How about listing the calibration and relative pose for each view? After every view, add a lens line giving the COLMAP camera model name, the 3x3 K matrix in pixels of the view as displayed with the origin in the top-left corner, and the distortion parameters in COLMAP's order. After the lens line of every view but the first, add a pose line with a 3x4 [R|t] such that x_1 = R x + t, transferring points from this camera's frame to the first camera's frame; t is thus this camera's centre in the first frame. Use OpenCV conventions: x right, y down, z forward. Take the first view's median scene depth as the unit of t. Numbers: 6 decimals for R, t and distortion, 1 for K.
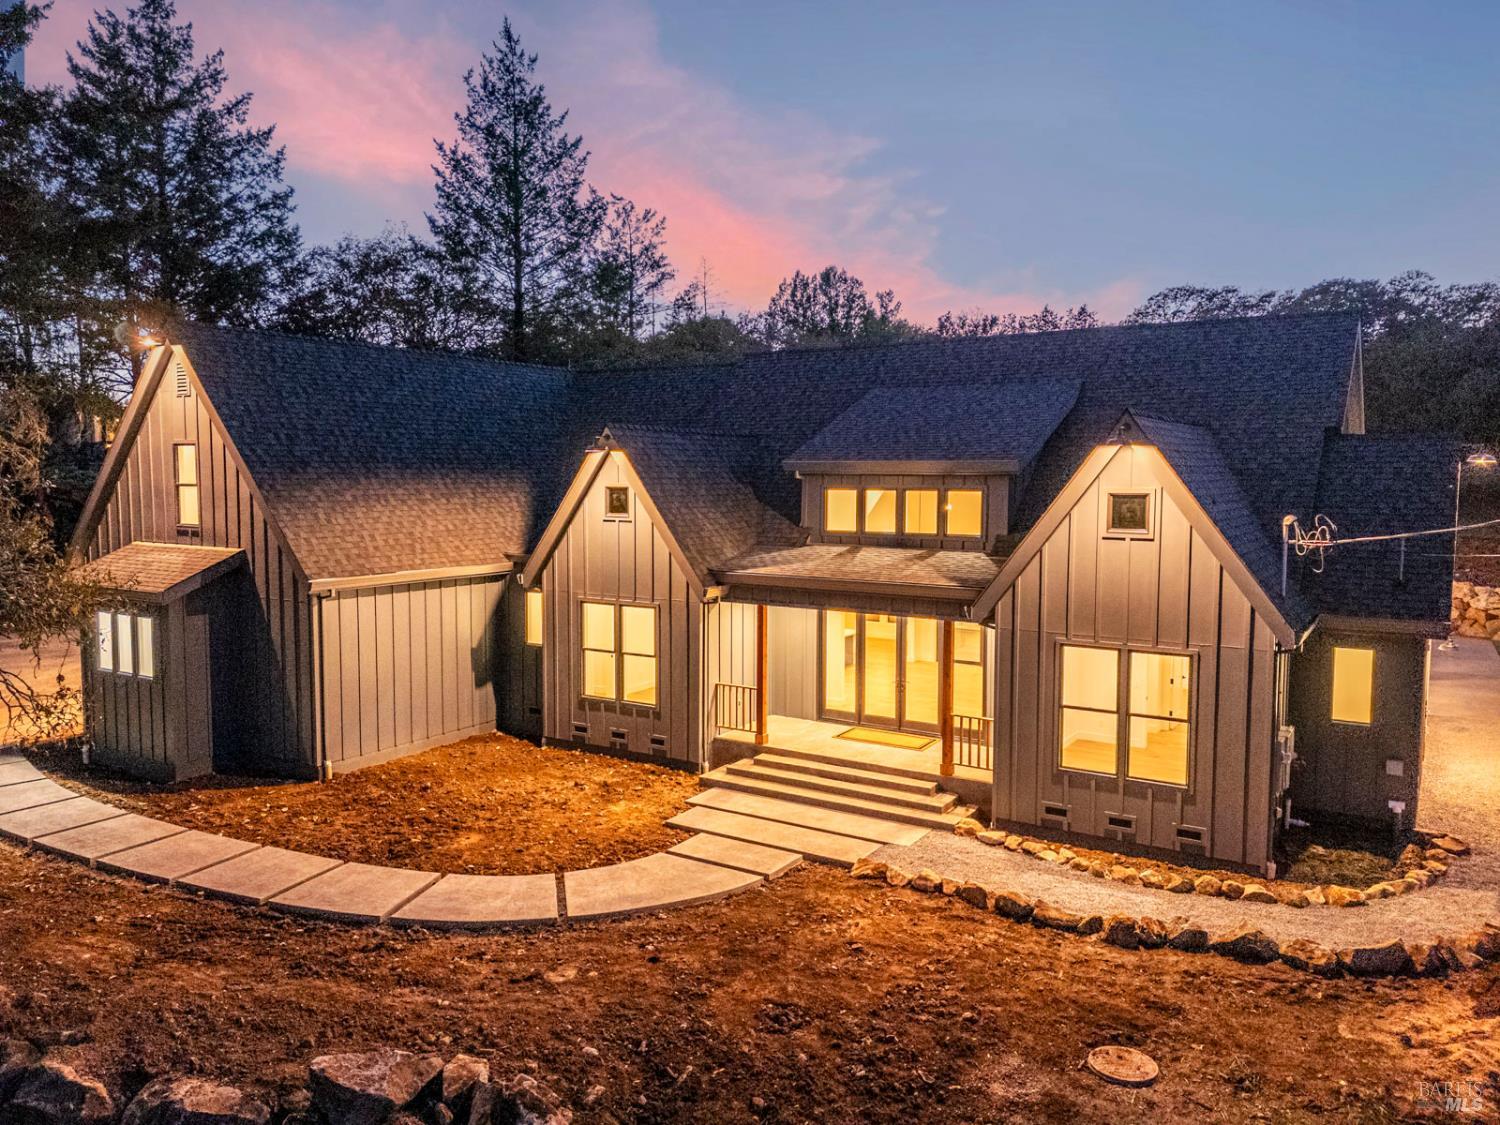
lens RADIAL K [[1101.1, 0, 755.7], [0, 1101.1, 561.4], [0, 0, 1]] dist [0.061701, -0.050372]
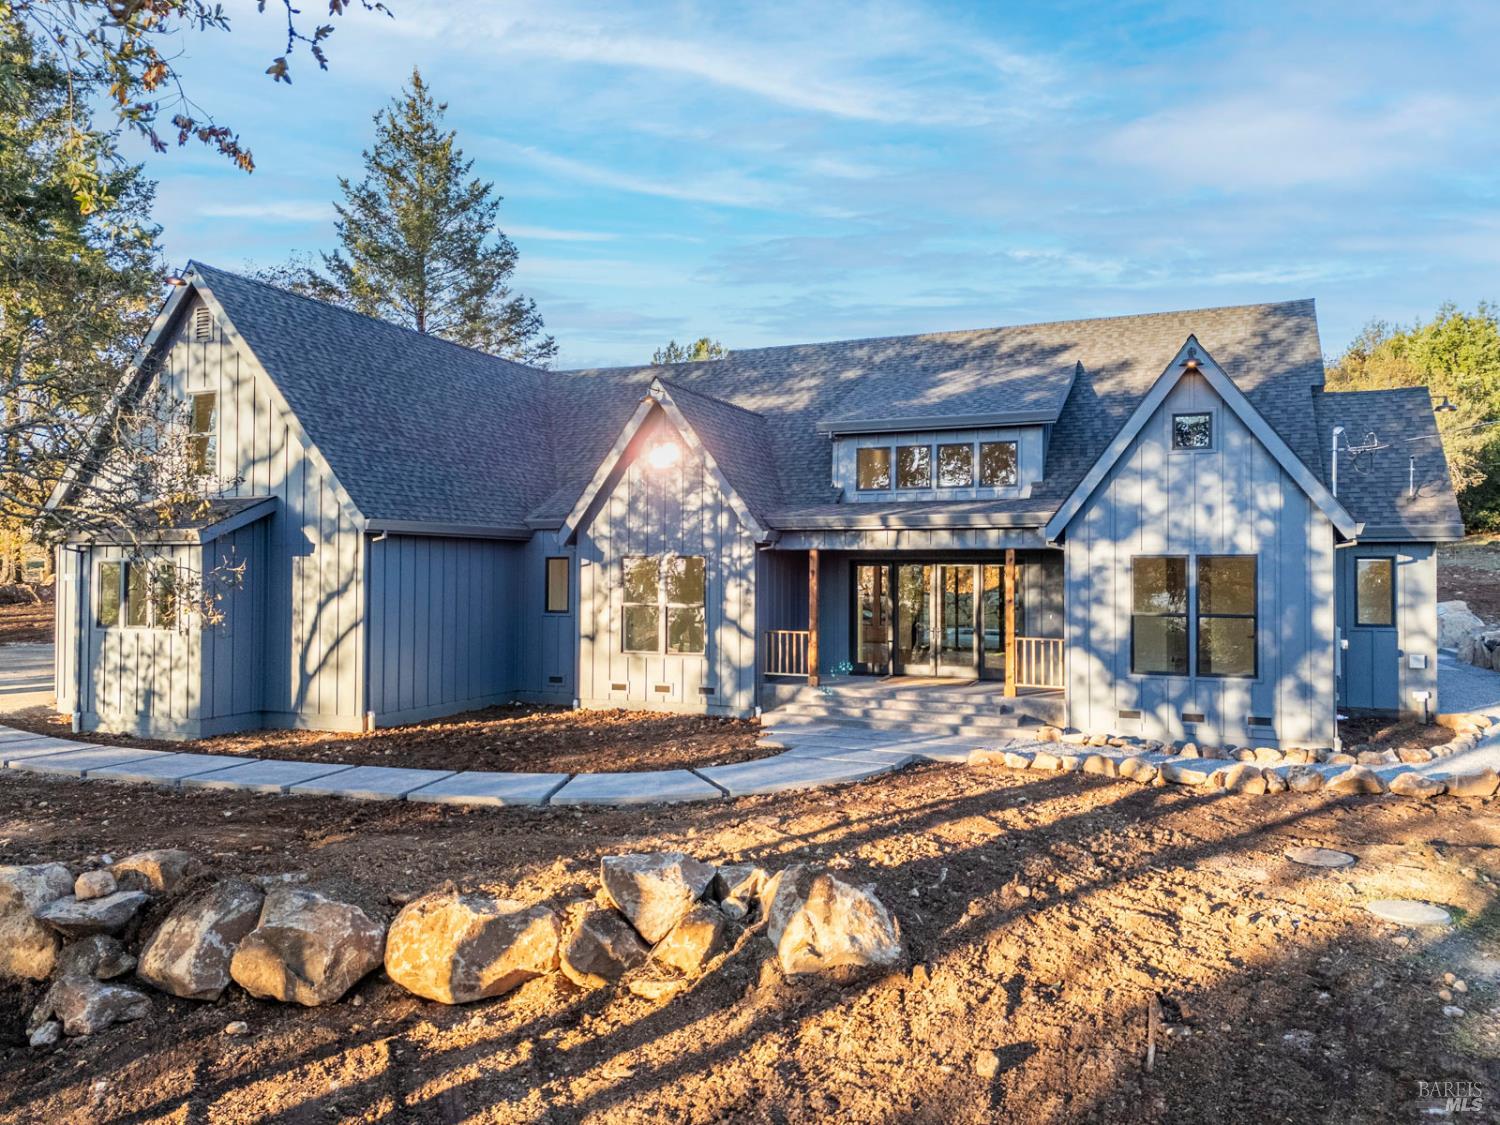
lens RADIAL K [[1101.1, 0, 755.7], [0, 1101.1, 559.9], [0, 0, 1]] dist [0.061701, -0.050372]
pose [[0.986073, 0.003384, 0.166276, -0.225768], [0.012257, 0.995595, -0.092953, 0.147745], [-0.165858, 0.093697, 0.981688, -0.003651]]
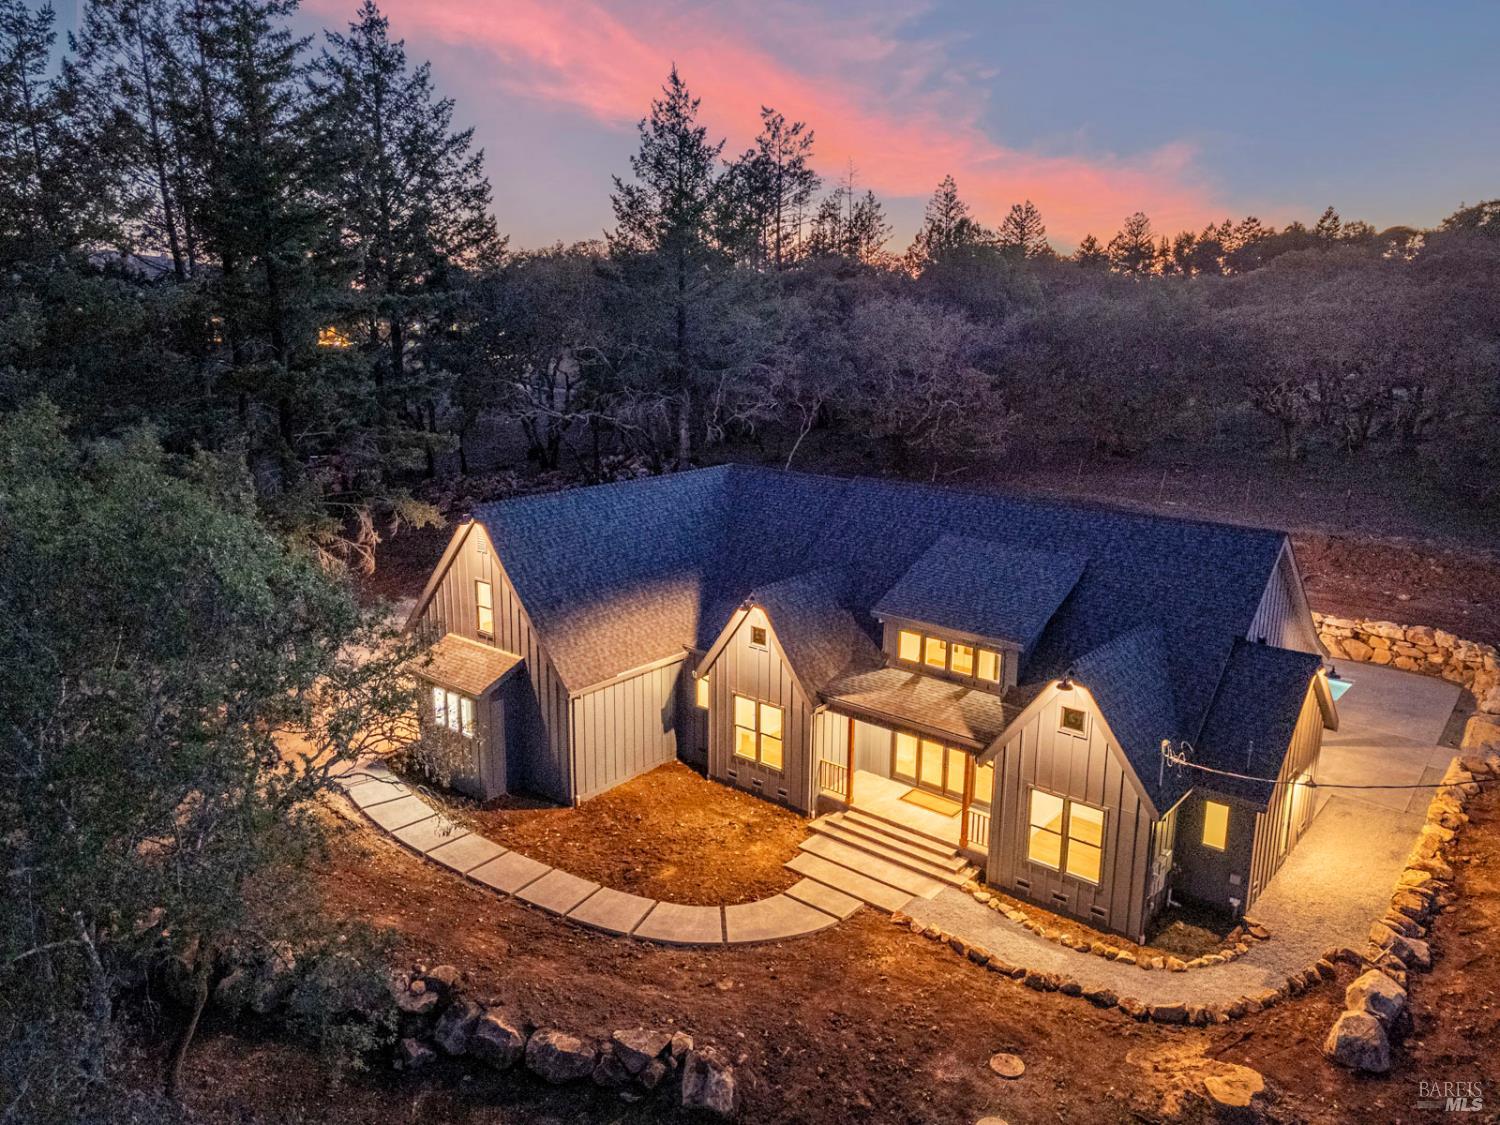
lens RADIAL K [[1101.1, 0, 755.0], [0, 1101.1, 558.8], [0, 0, 1]] dist [0.061701, -0.050372]
pose [[0.991251, 0.035486, -0.127132, 0.060437], [-0.015762, 0.988115, 0.152908, -0.417931], [0.131047, -0.149566, 0.980029, -0.491783]]
